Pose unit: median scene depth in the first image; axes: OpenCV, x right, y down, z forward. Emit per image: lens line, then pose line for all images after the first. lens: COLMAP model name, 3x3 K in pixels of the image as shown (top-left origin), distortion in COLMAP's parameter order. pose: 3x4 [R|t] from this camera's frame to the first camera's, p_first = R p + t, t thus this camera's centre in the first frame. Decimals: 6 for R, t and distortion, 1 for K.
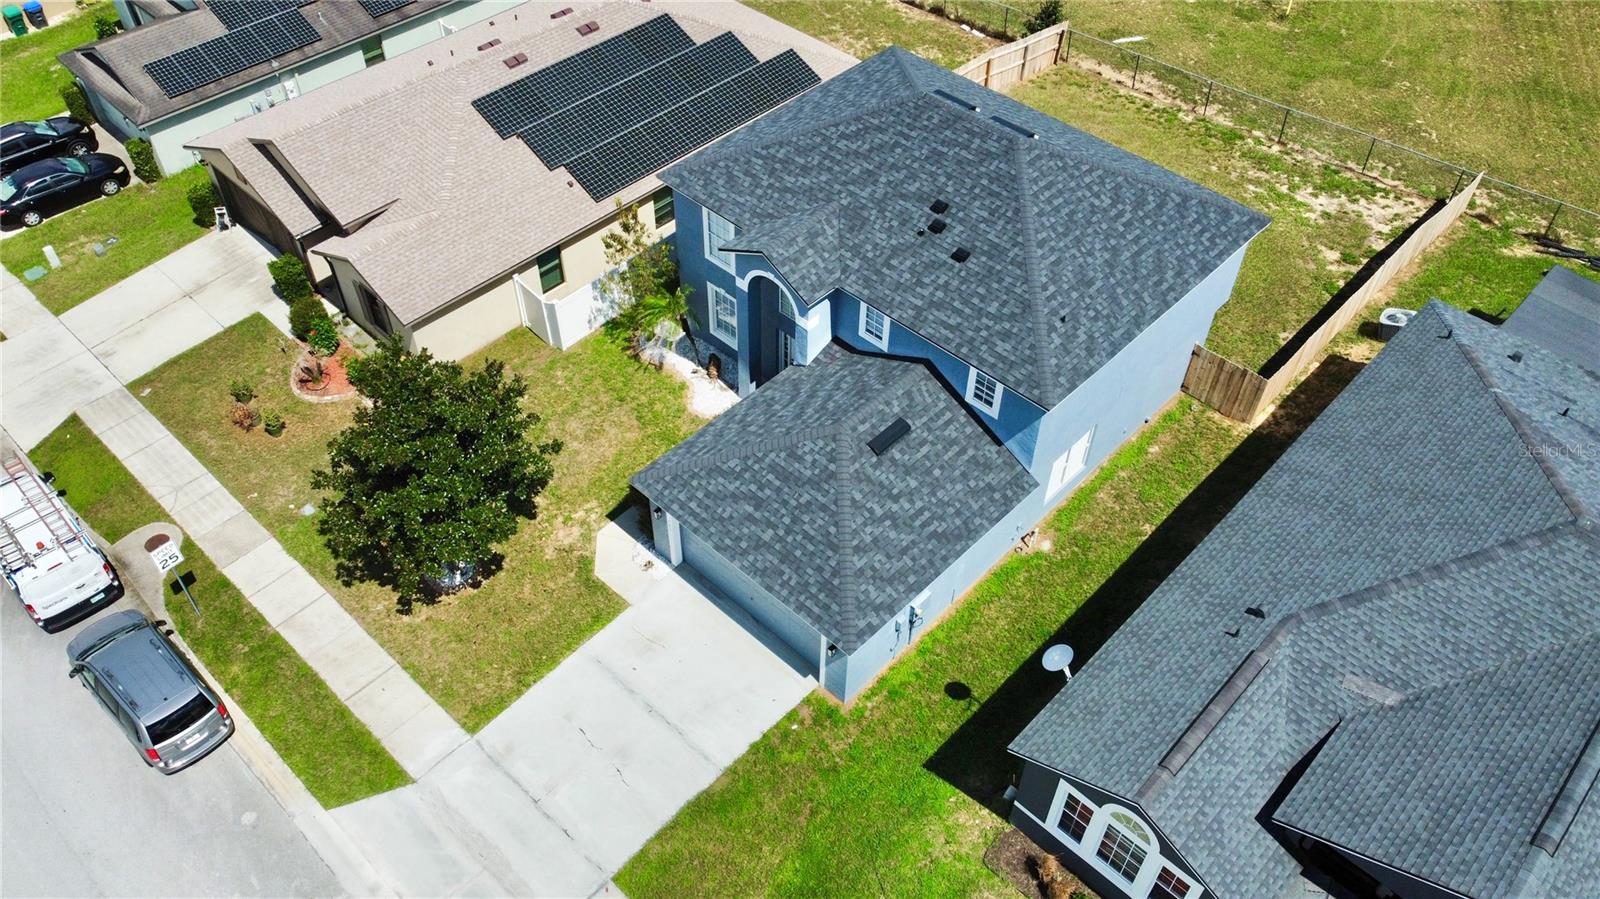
lens RADIAL K [[1218.0, 0, 801.0], [0, 1218.0, 454.0], [0, 0, 1]] dist [-0.006701, 0.000770]
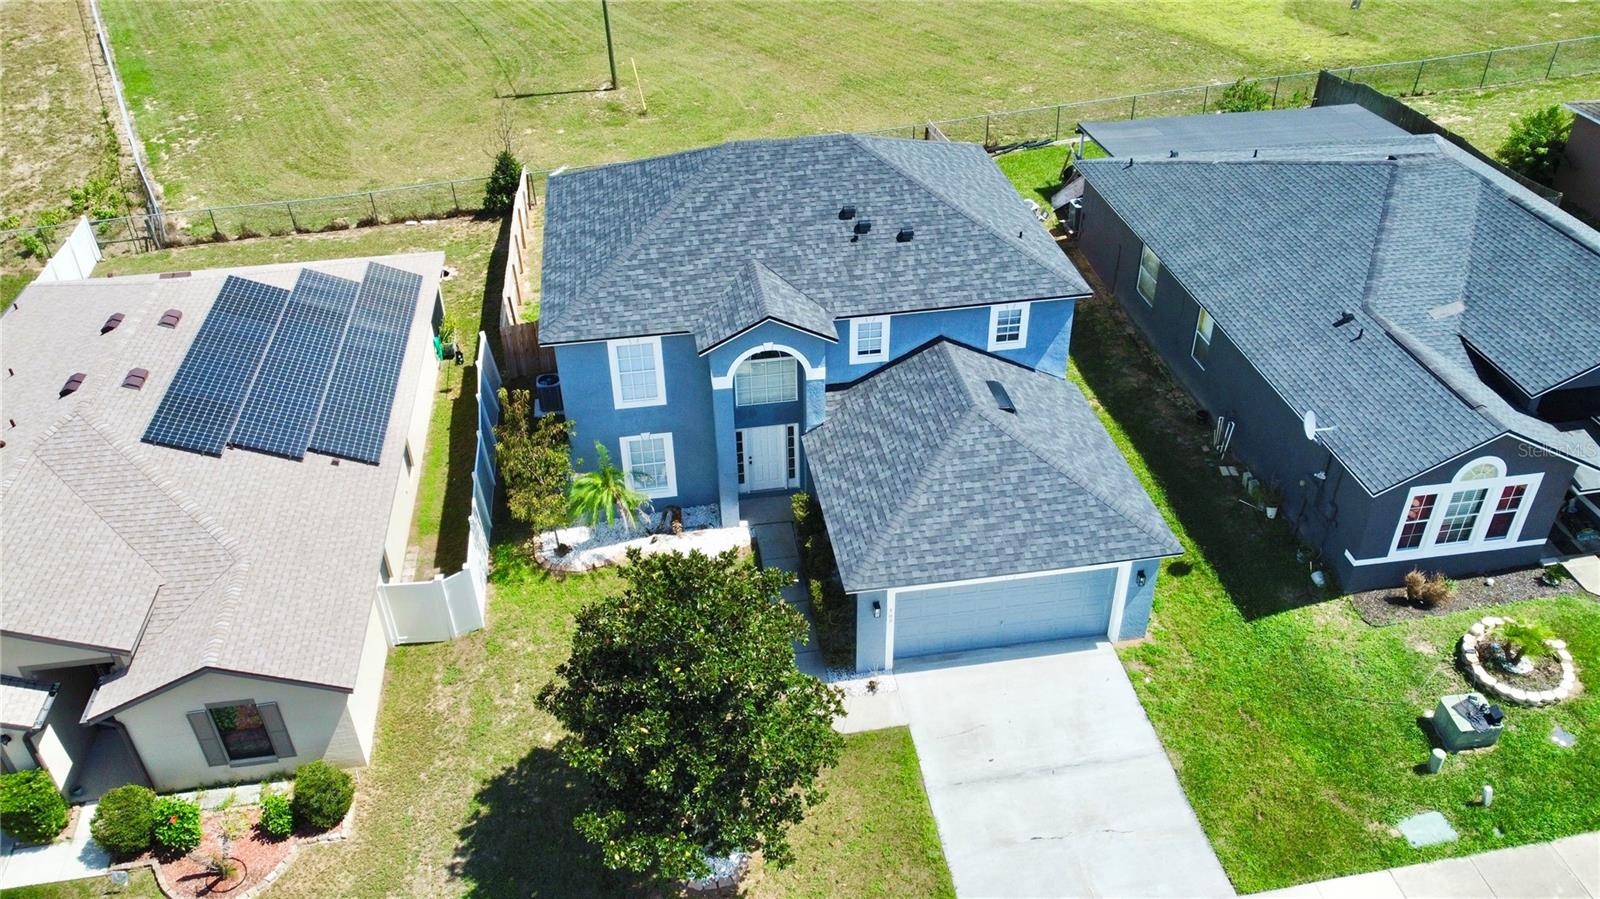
lens RADIAL K [[1218.0, 0, 801.5], [0, 1218.0, 439.6], [0, 0, 1]] dist [-0.006701, 0.000770]
pose [[0.610042, -0.462646, 0.643279, -0.636677], [0.593325, 0.804801, 0.016144, -0.091949], [-0.525180, 0.371825, 0.765462, 0.326040]]
